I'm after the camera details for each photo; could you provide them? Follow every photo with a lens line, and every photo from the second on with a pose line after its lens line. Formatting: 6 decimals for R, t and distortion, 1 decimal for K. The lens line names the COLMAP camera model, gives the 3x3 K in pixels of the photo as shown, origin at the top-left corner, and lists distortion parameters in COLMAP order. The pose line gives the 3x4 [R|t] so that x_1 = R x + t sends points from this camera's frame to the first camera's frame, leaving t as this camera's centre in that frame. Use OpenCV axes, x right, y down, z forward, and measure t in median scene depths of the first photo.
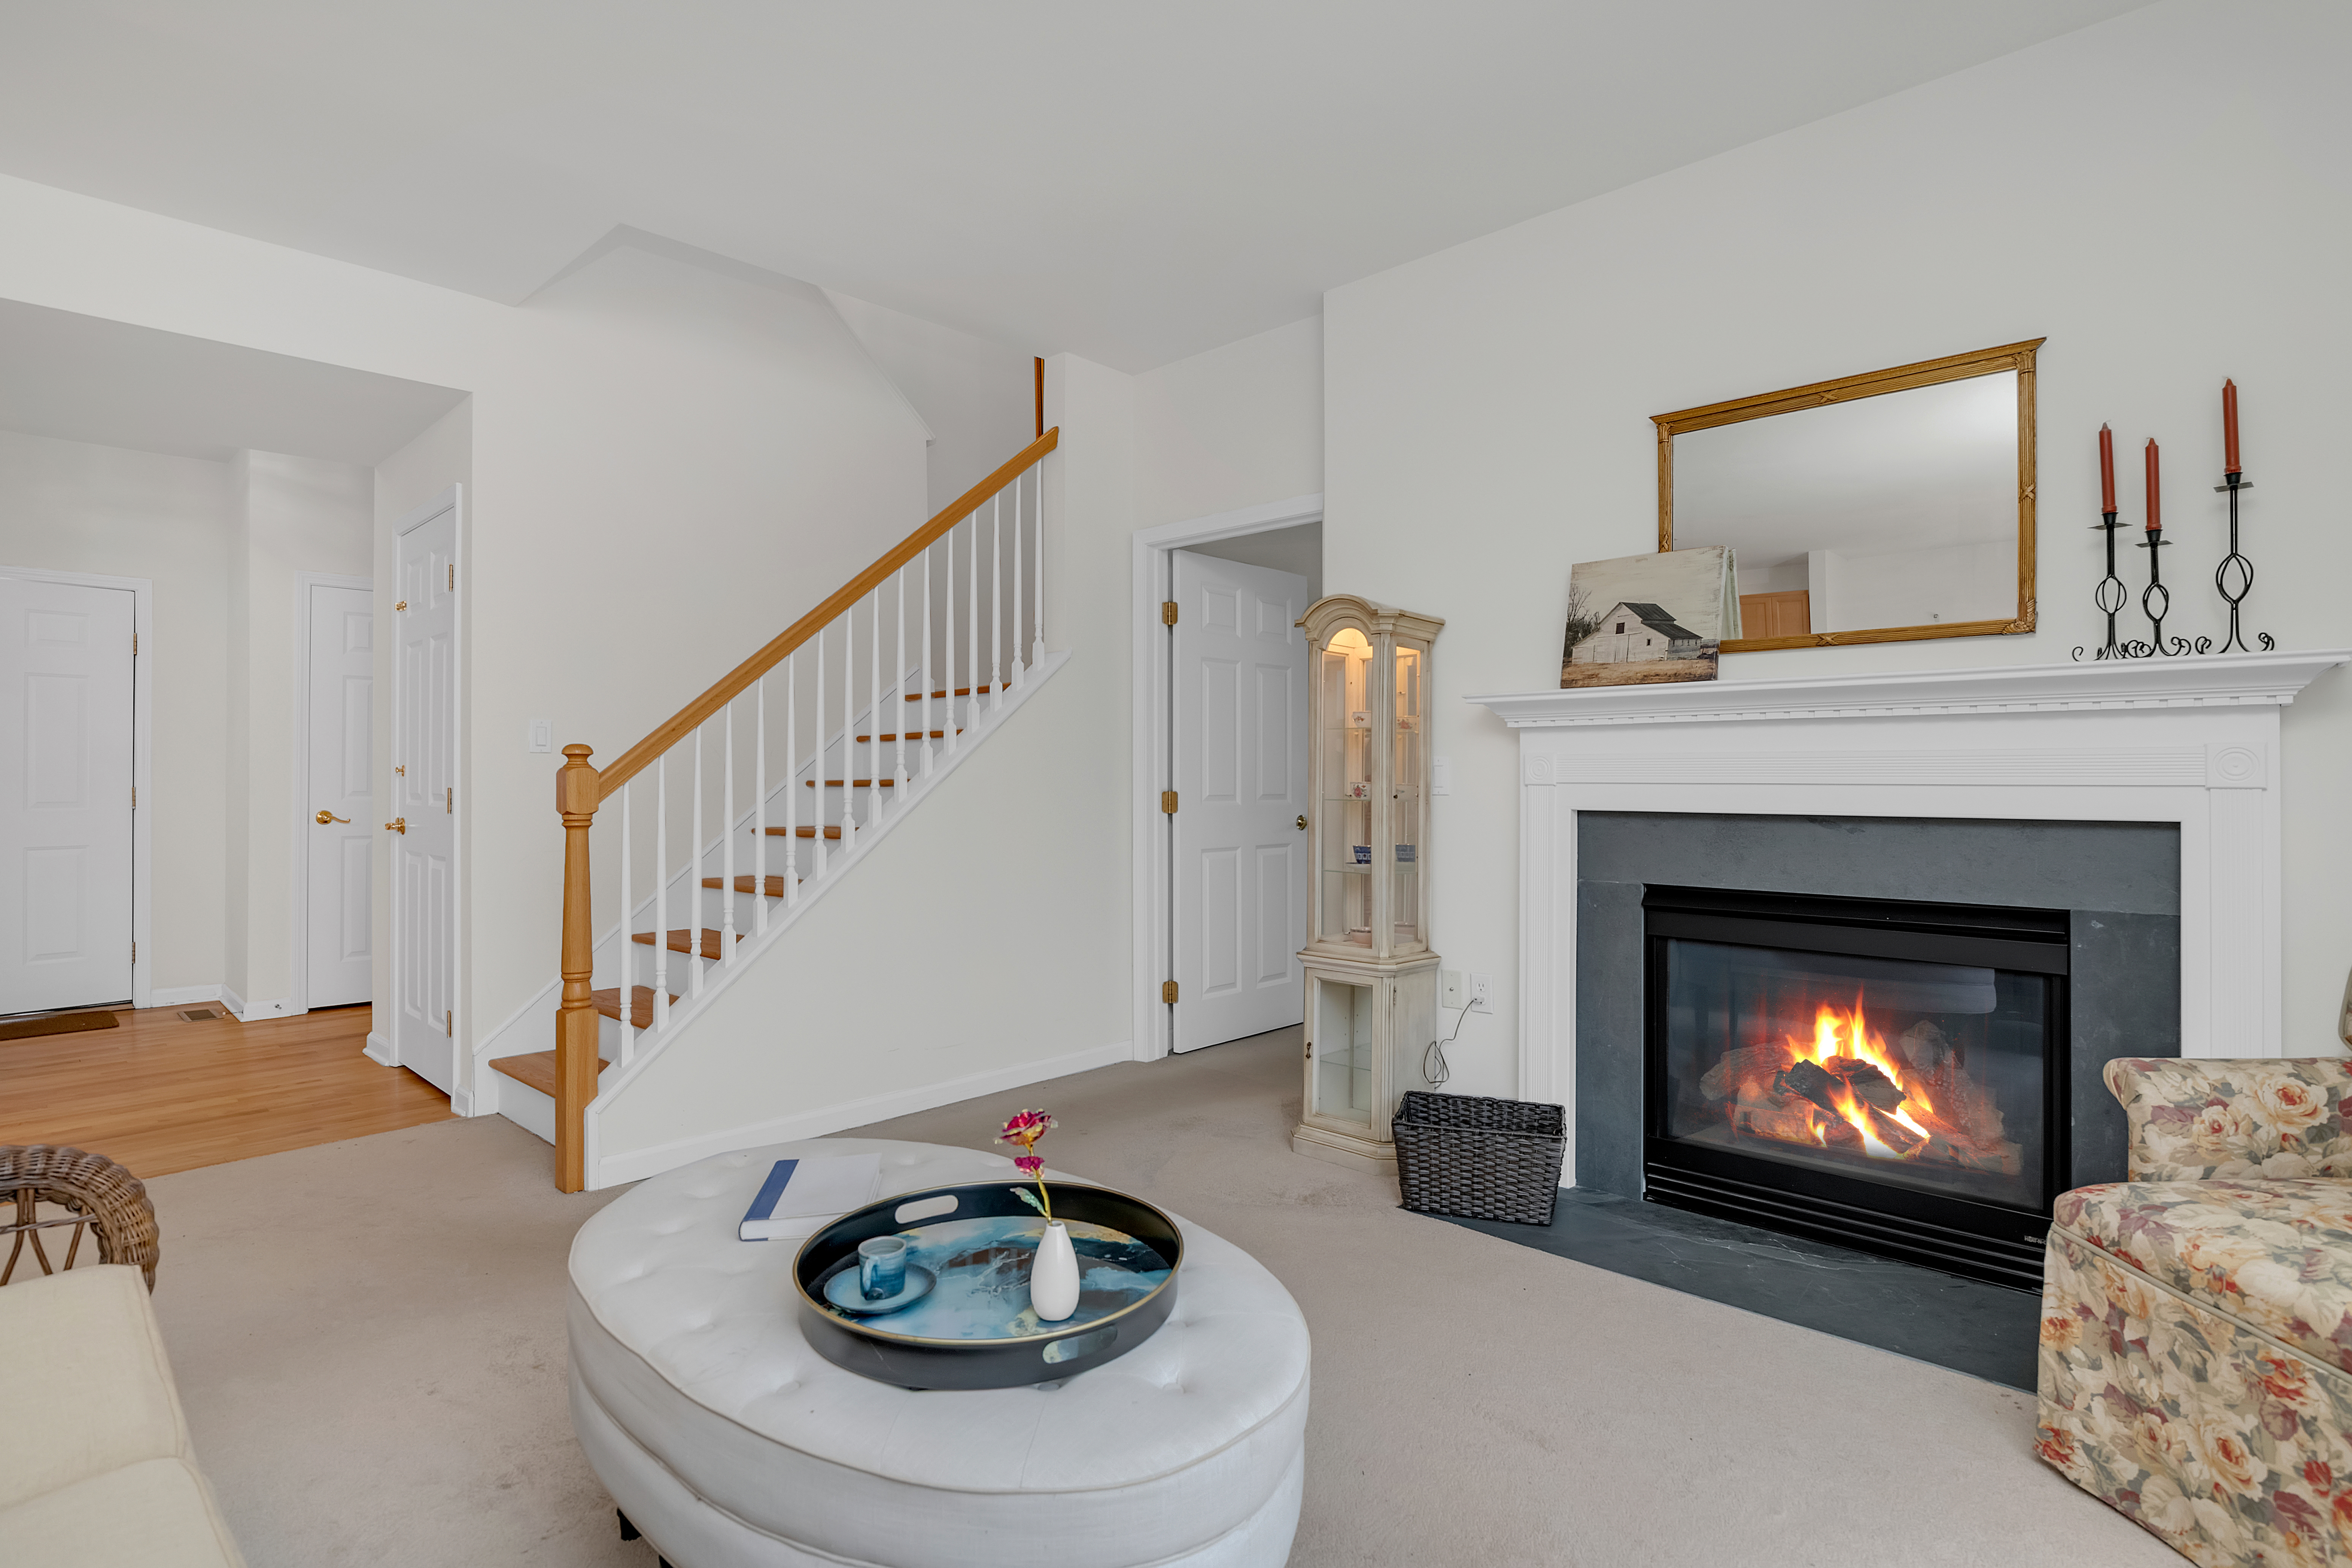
lens RADIAL K [[1150.3, 0, 1175.7], [0, 1150.3, 758.5], [0, 0, 1]] dist [-0.041127, 0.009558]
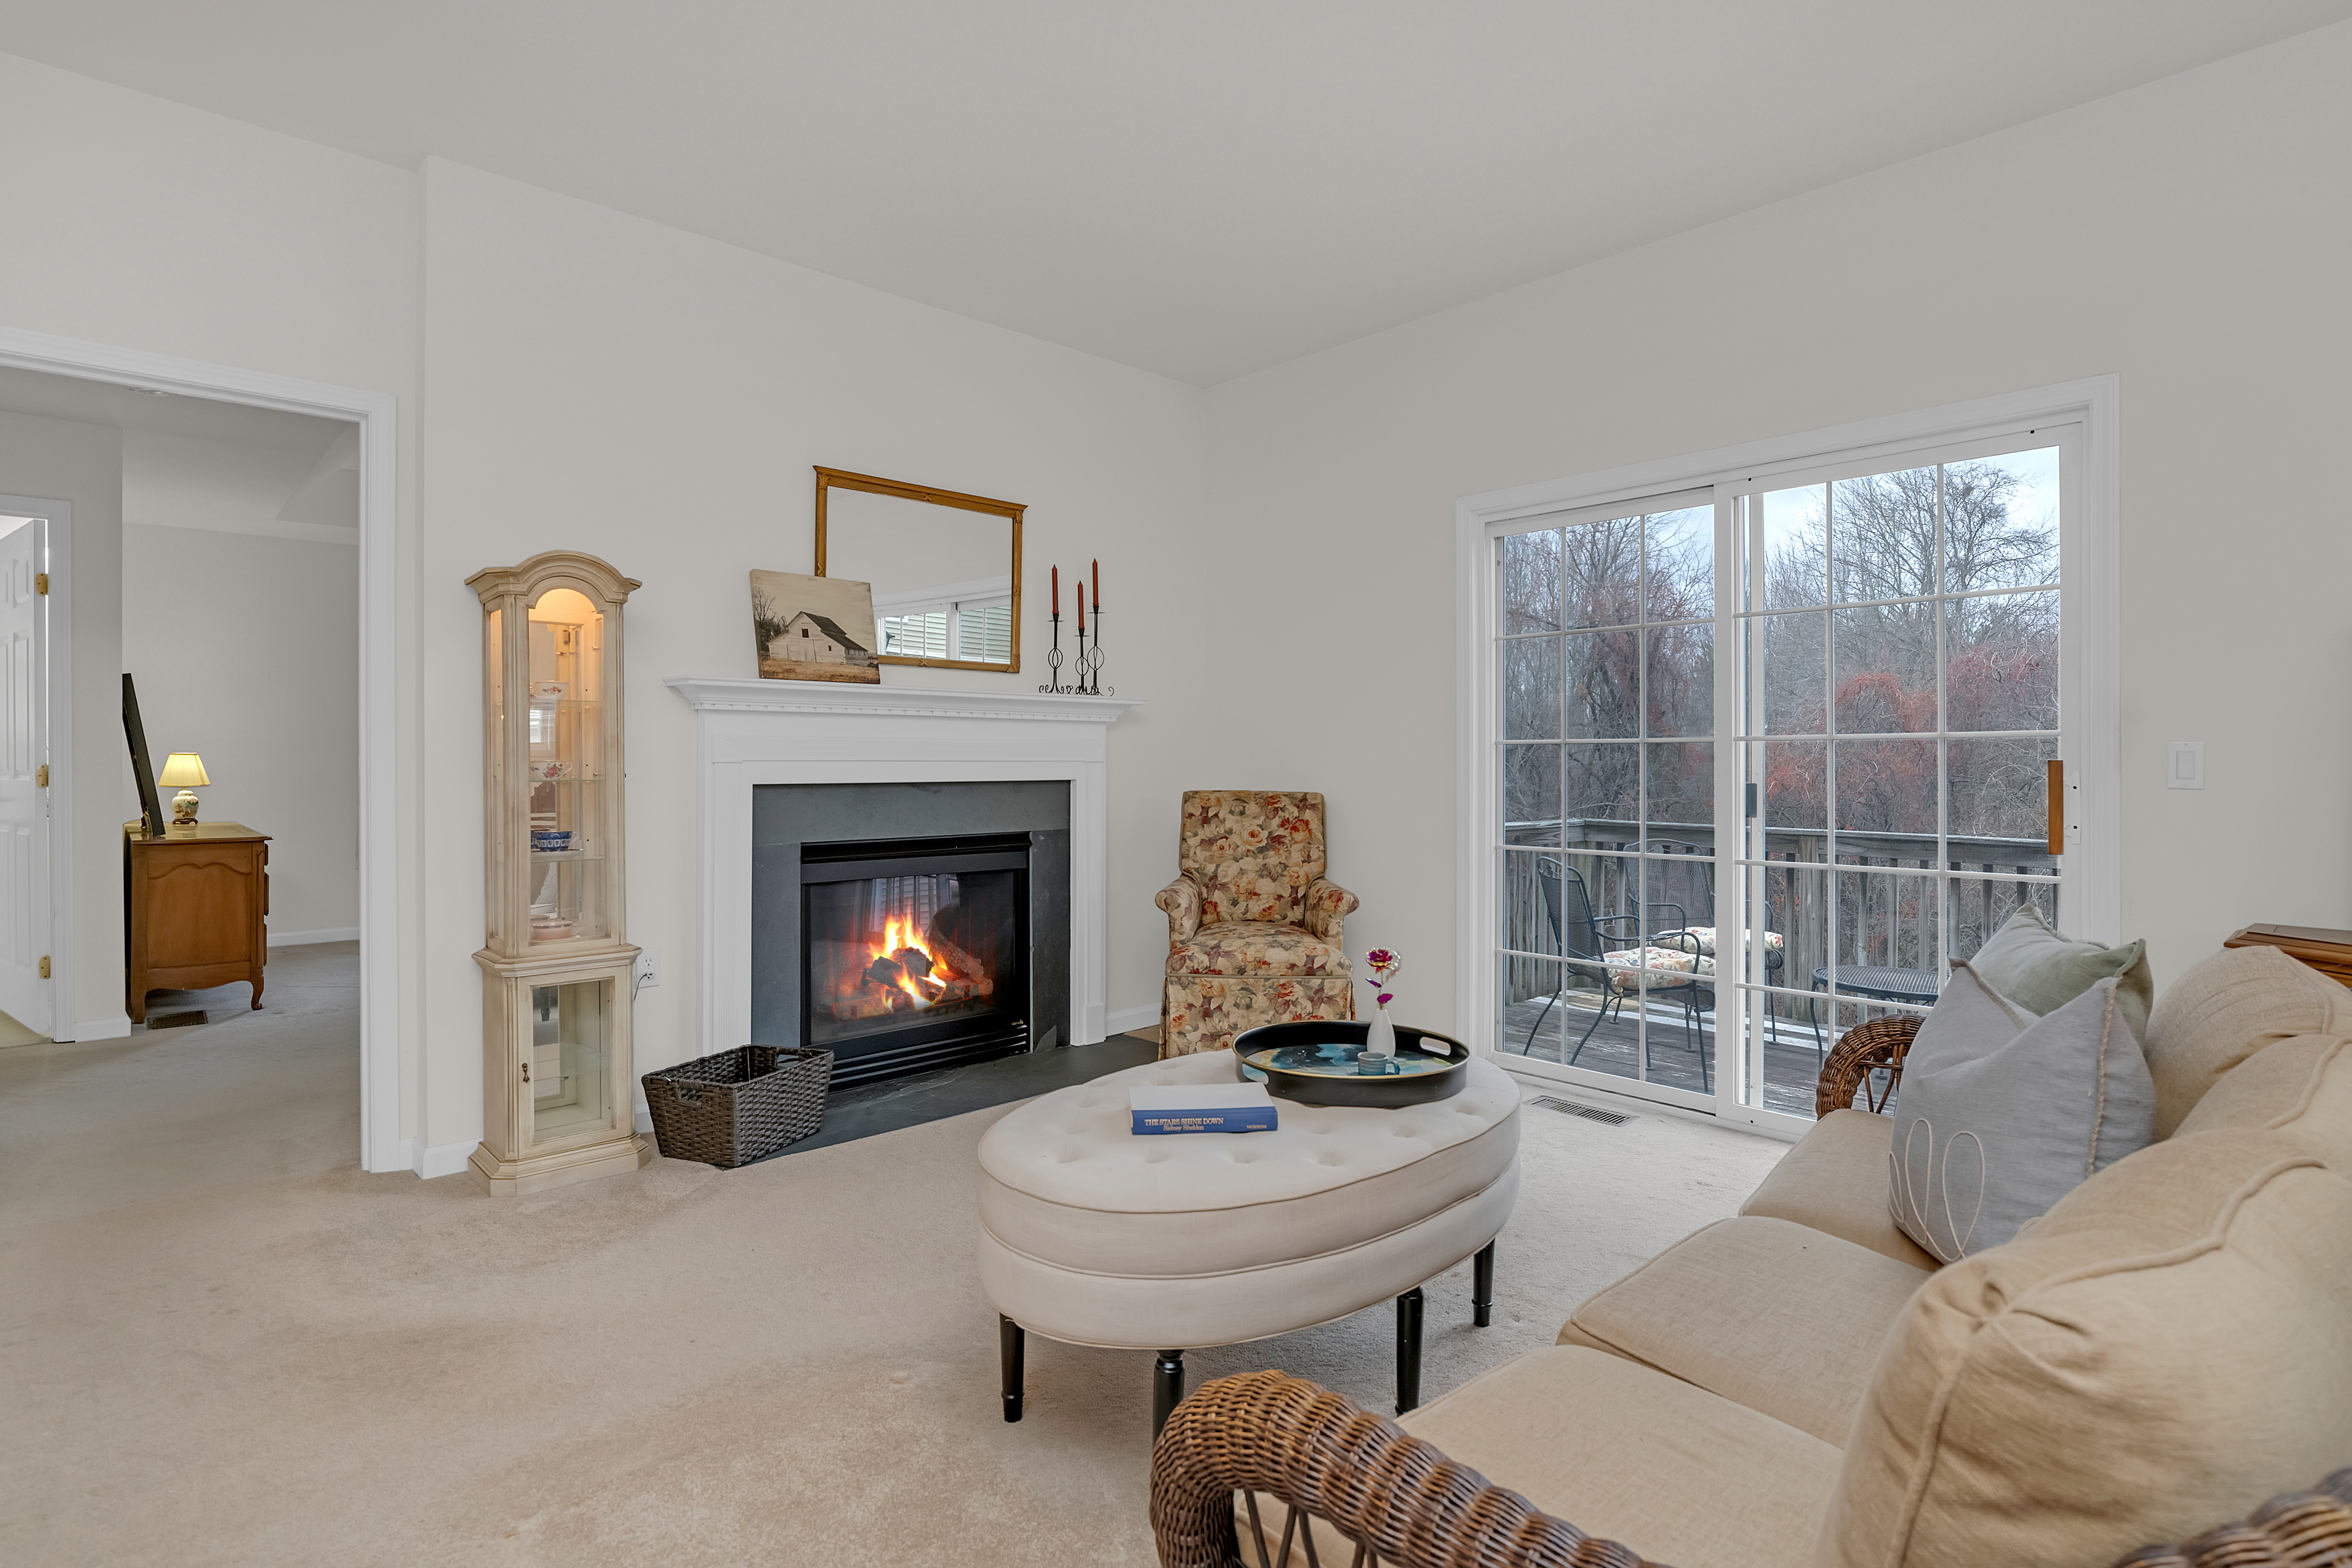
lens RADIAL K [[1150.3, 0, 1175.7], [0, 1150.3, 758.5], [0, 0, 1]] dist [-0.041127, 0.009558]
pose [[0.040422, -0.002333, 0.999180, -0.868200], [-0.021408, 0.999766, 0.003200, 0.007390], [-0.998953, -0.021520, 0.040362, 0.591896]]
